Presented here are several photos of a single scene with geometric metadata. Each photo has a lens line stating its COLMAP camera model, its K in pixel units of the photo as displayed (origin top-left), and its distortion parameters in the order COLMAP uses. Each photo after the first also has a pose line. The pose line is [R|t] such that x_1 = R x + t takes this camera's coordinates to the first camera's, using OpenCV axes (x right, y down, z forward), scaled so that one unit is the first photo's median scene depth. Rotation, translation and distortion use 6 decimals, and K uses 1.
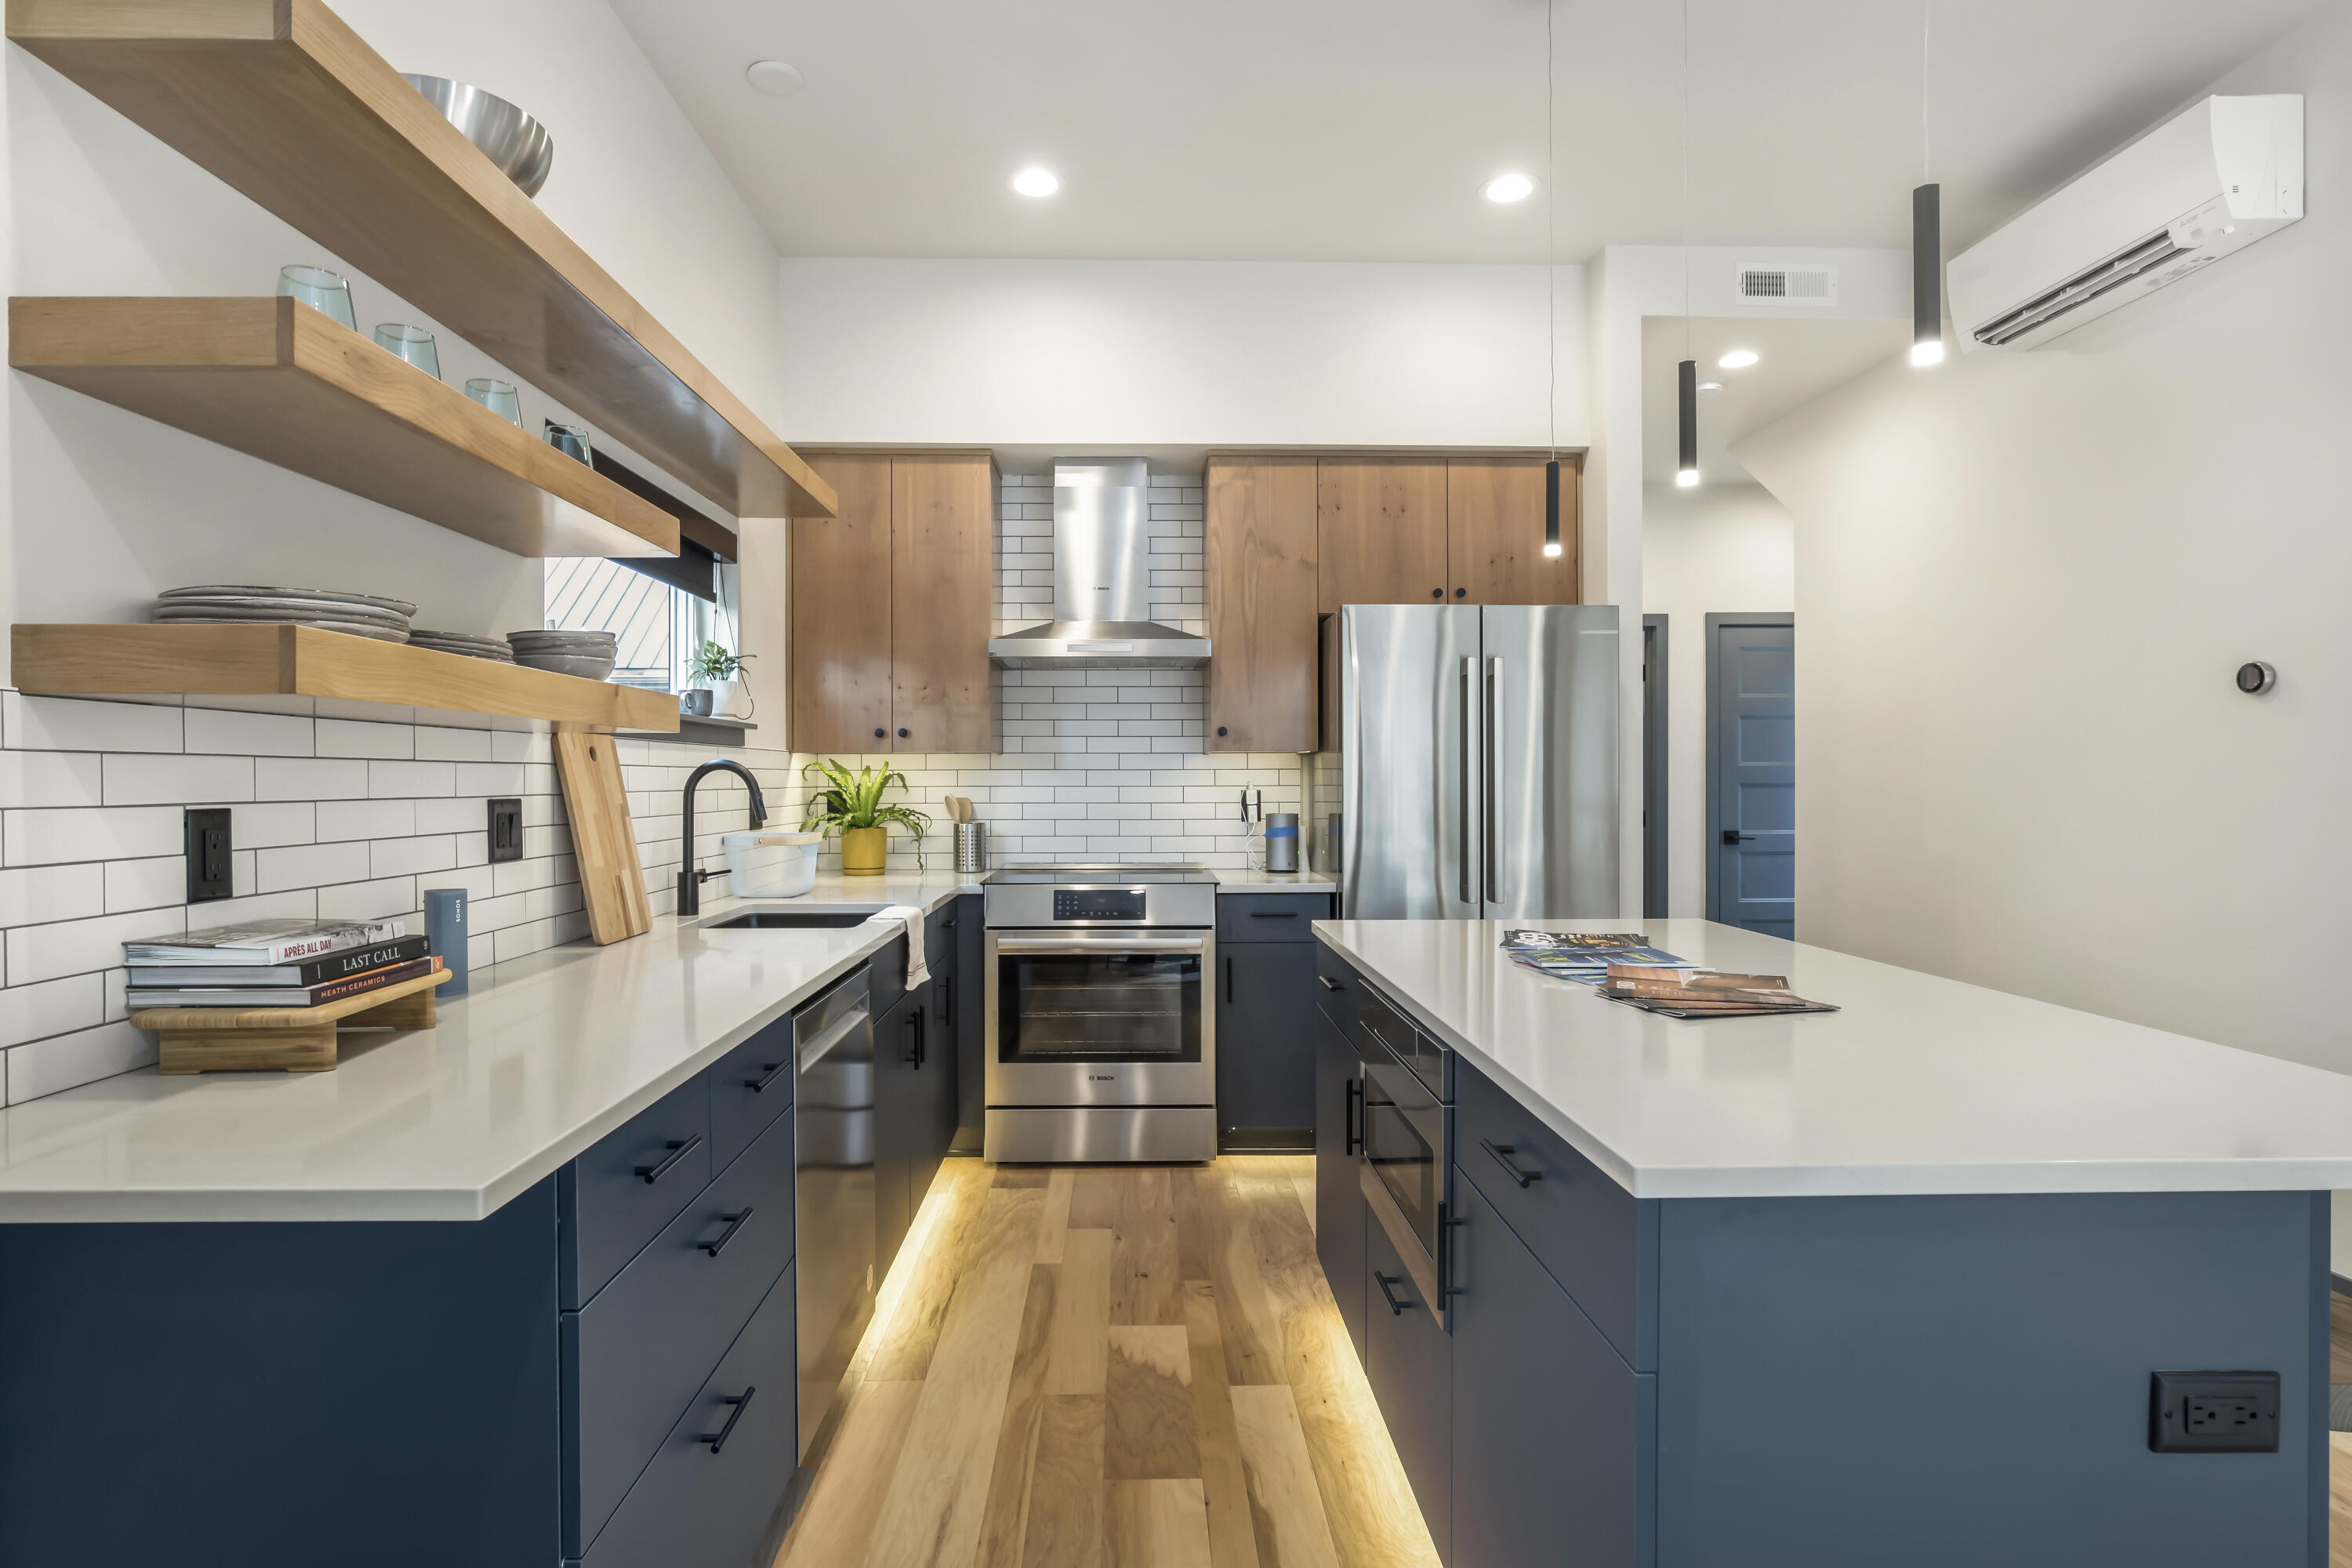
lens RADIAL K [[1194.6, 0, 1150.7], [0, 1194.6, 794.9], [0, 0, 1]] dist [-0.022415, 0.010096]
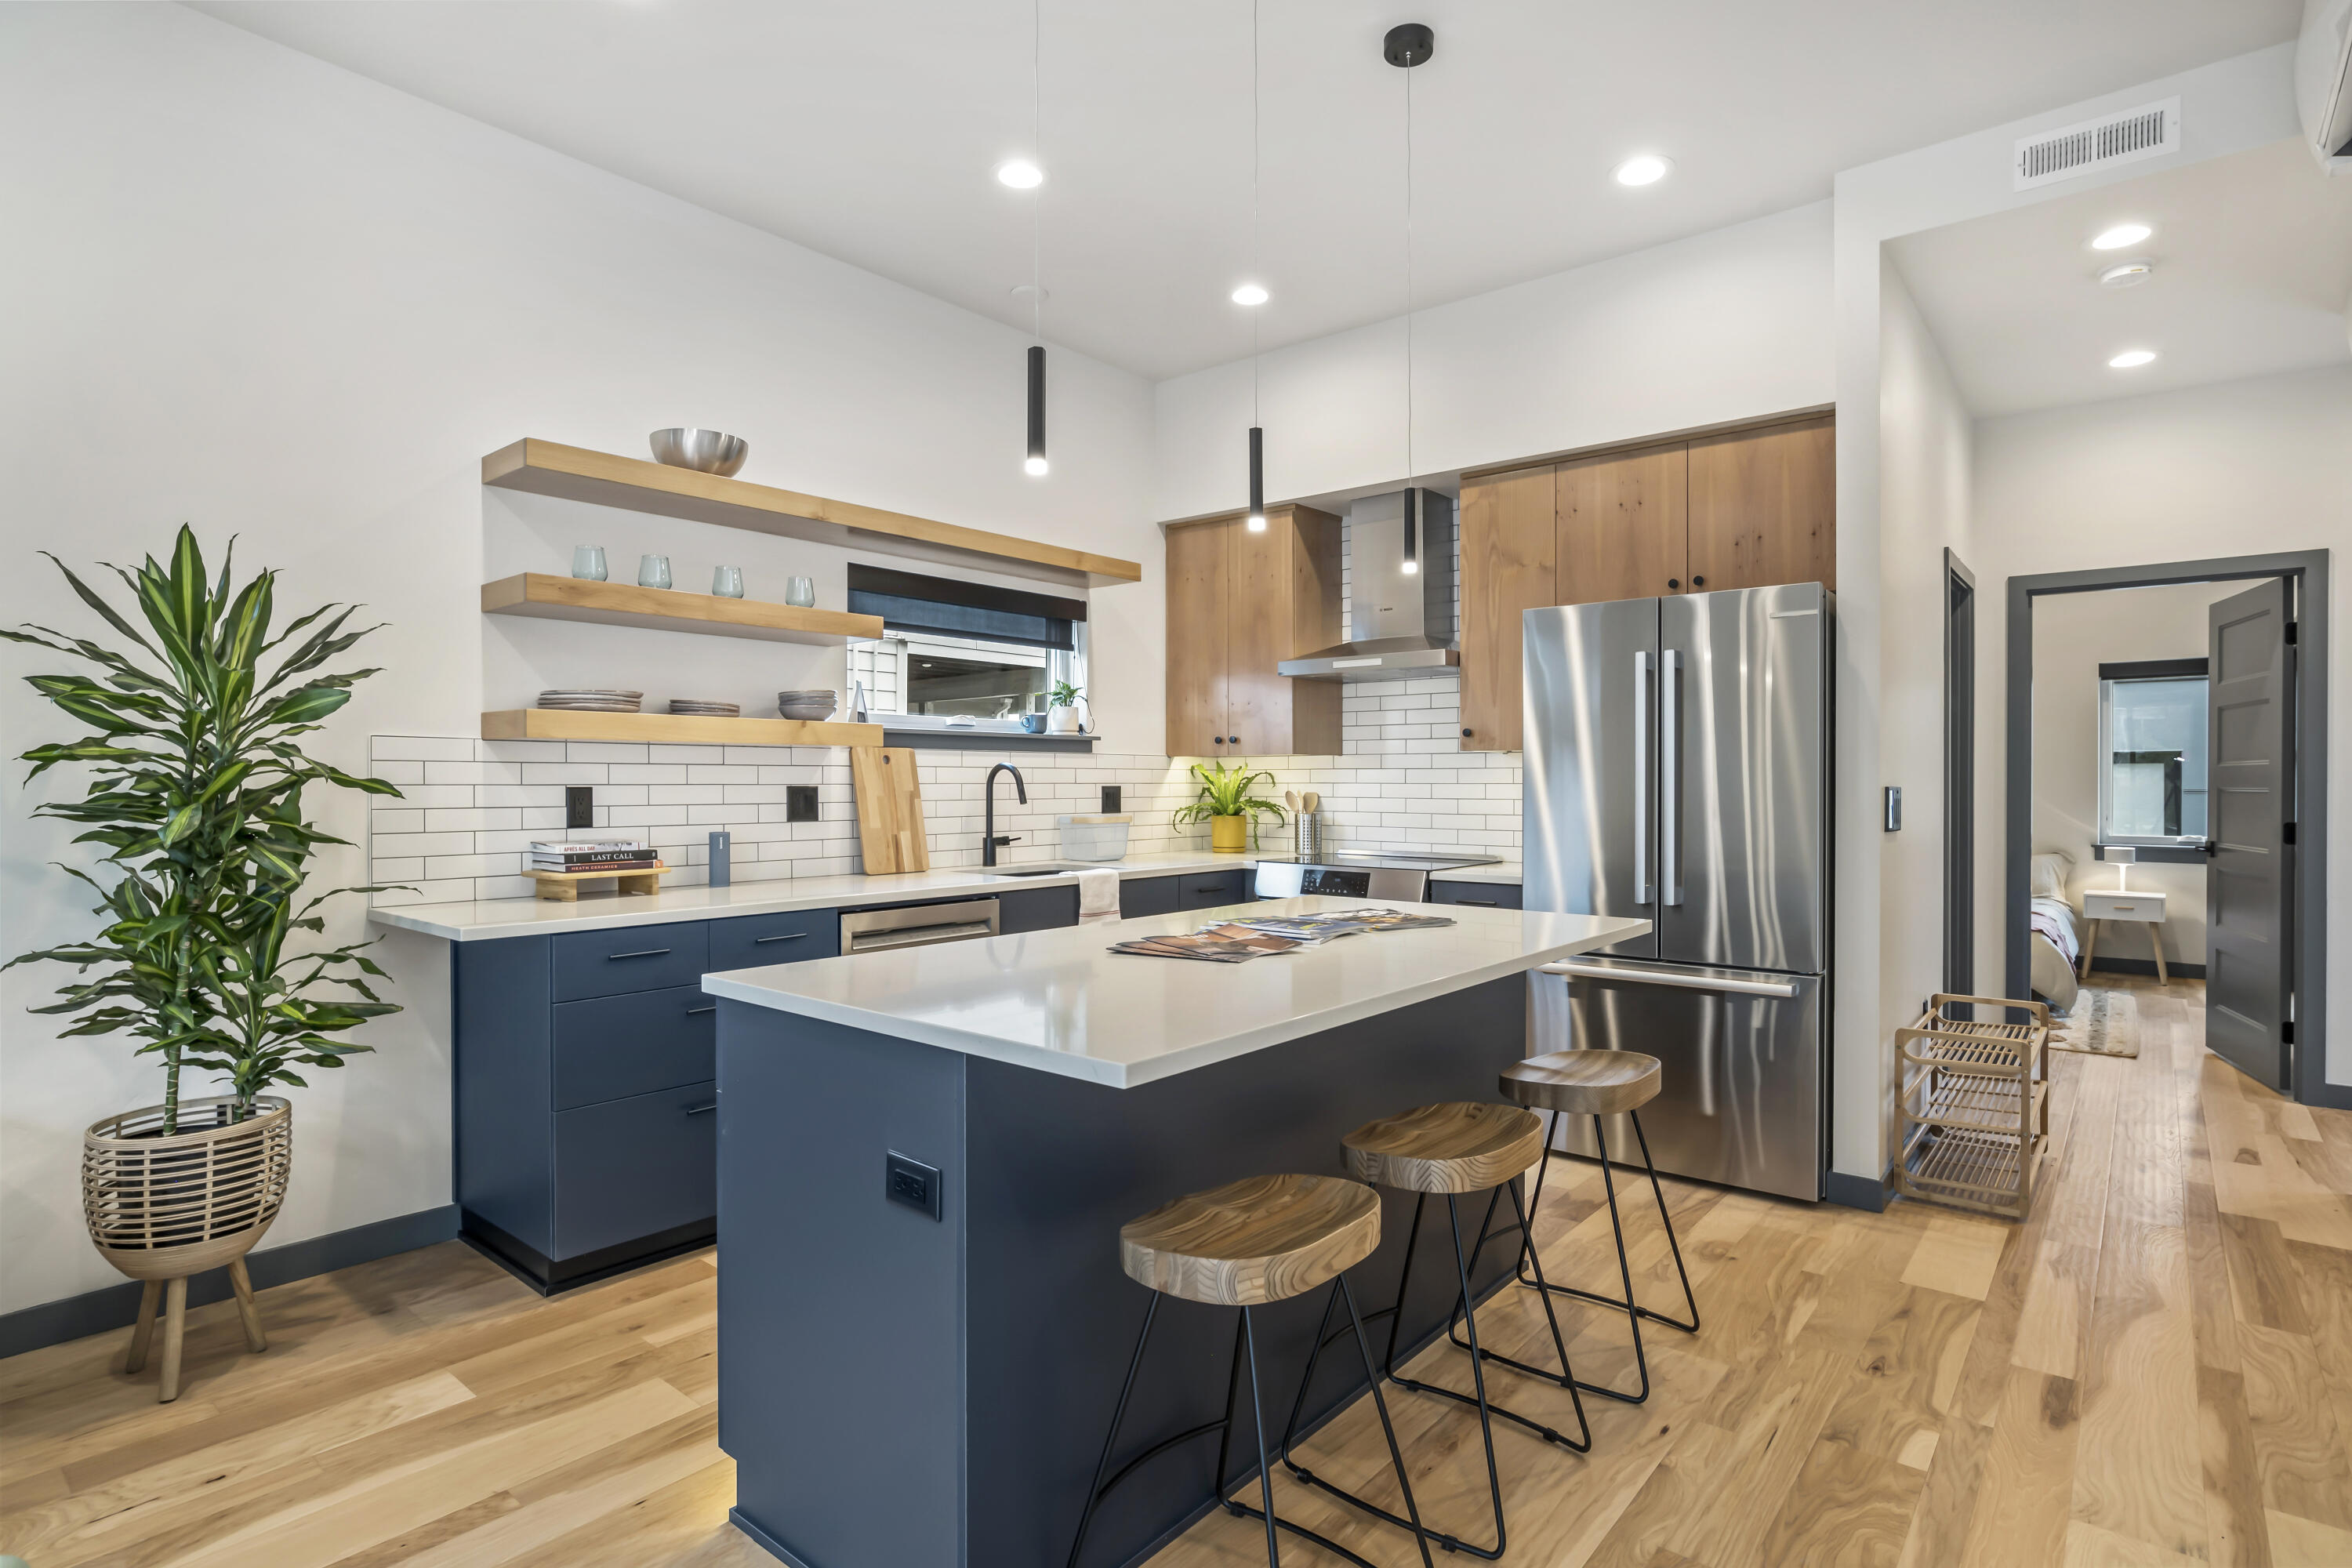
lens RADIAL K [[1194.6, 0, 1183.4], [0, 1194.6, 784.5], [0, 0, 1]] dist [-0.022415, 0.010096]
pose [[0.755576, 0.004573, -0.655045, 0.636622], [-0.010905, 0.999925, -0.005598, 0.002818], [0.654971, 0.011373, 0.755569, 0.017404]]
